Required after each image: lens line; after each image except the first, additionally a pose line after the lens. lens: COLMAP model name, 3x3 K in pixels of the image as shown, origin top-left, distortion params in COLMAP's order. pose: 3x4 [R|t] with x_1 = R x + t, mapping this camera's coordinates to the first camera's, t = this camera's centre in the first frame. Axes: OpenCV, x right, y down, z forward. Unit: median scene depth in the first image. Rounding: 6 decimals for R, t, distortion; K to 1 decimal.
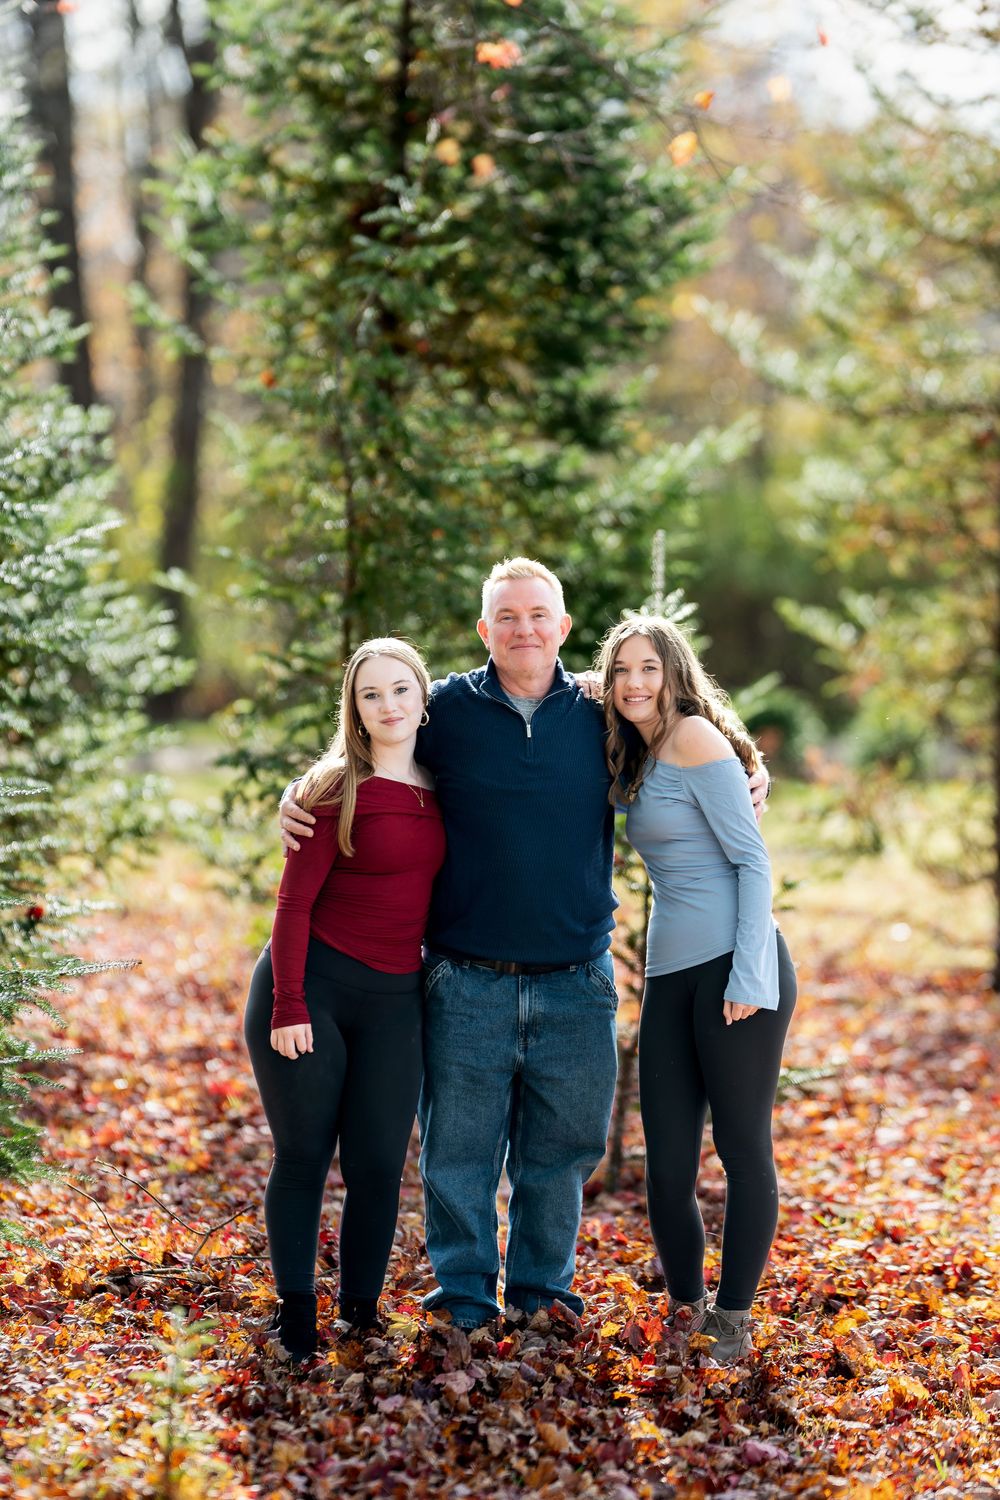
lens RADIAL K [[5729.8, 0, 500.0], [0, 5729.8, 750.0], [0, 0, 1]] dist [-0.037222, 1.461530]
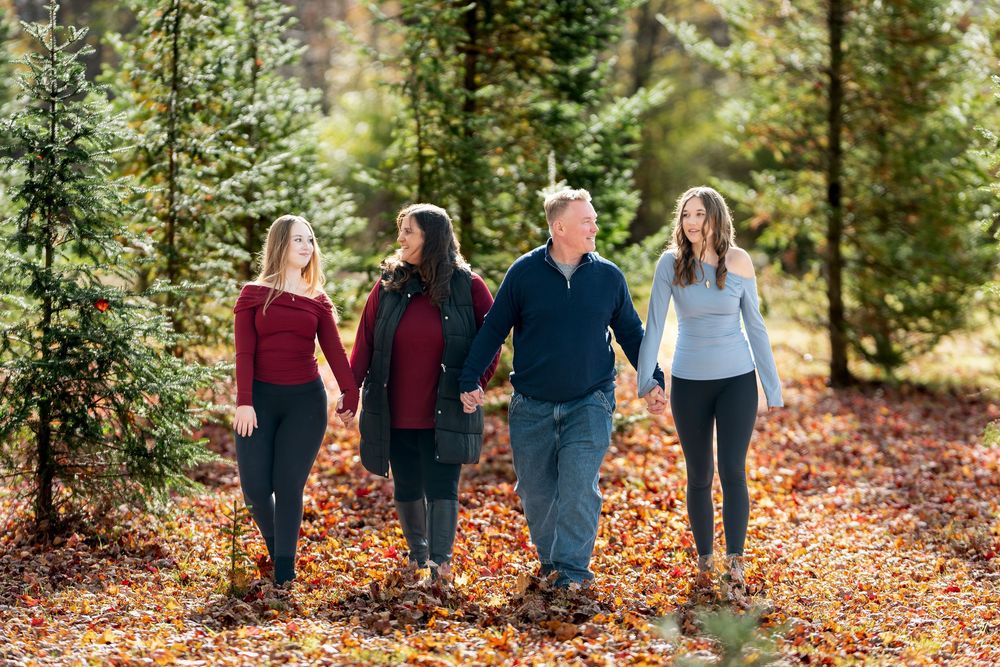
lens RADIAL K [[3804.5, 0, 534.5], [0, 3804.5, 409.2], [0, 0, 1]] dist [-0.069347, -0.336902]
pose [[0.997618, -0.022310, -0.065276, 0.095908], [0.024715, 0.999036, 0.036274, 0.003647], [0.064404, -0.037801, 0.997208, -0.309002]]
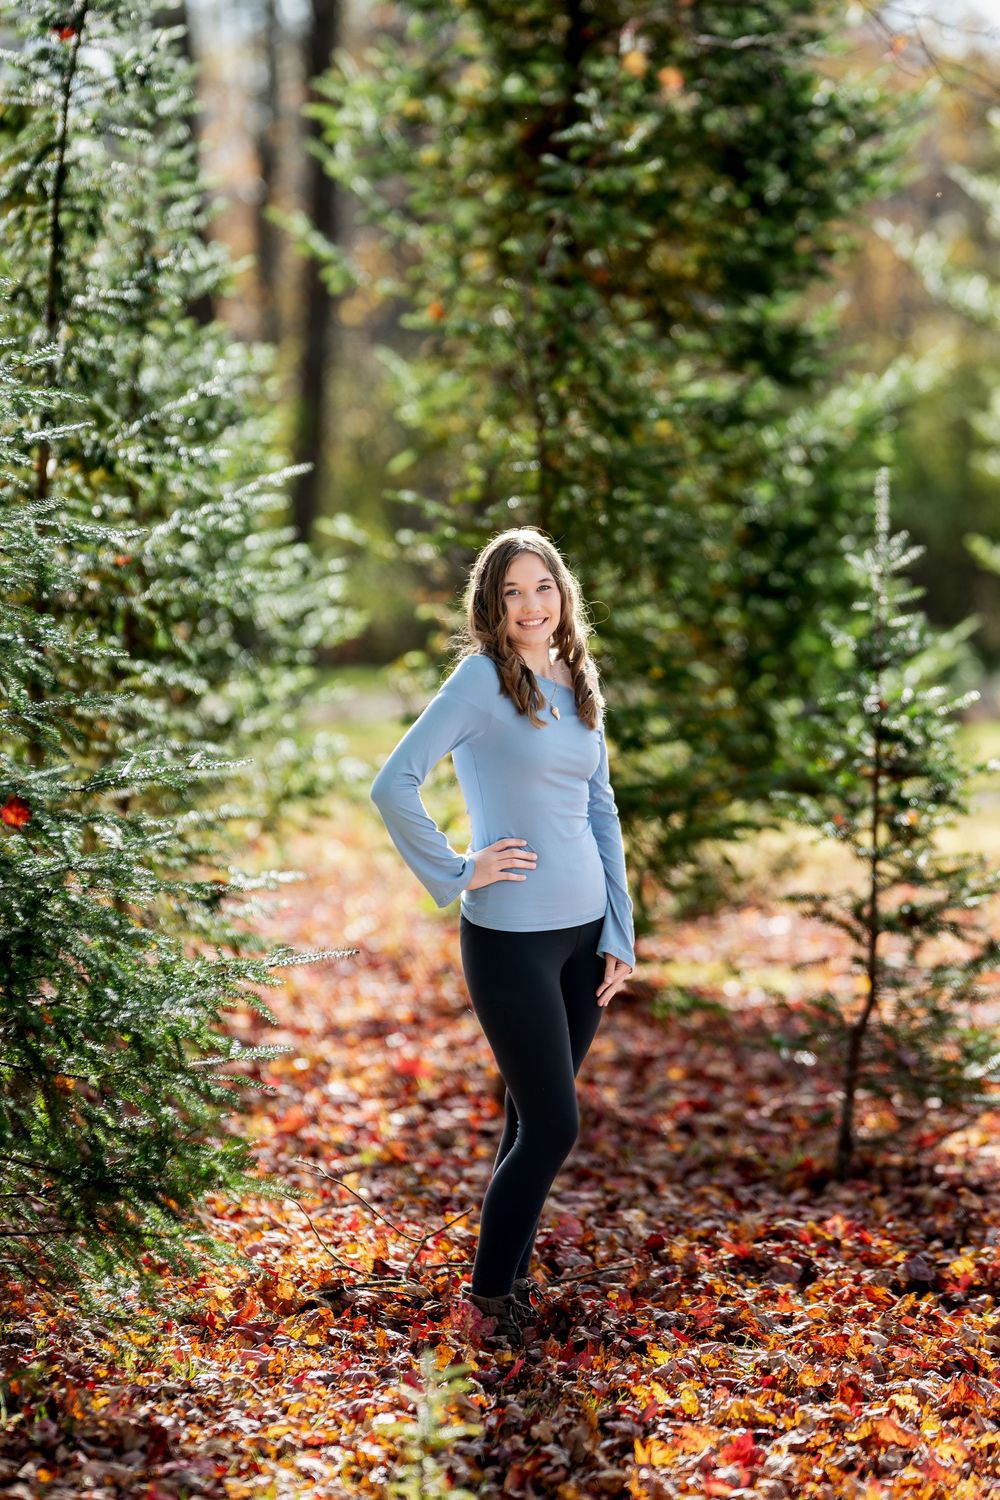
lens RADIAL K [[5729.8, 0, 500.0], [0, 5729.8, 750.0], [0, 0, 1]] dist [-0.037222, 1.461530]
pose [[0.999721, -0.012939, -0.019753, -0.014850], [0.013146, 0.999859, 0.010404, -0.002696], [0.019615, -0.010661, 0.999751, 0.063401]]
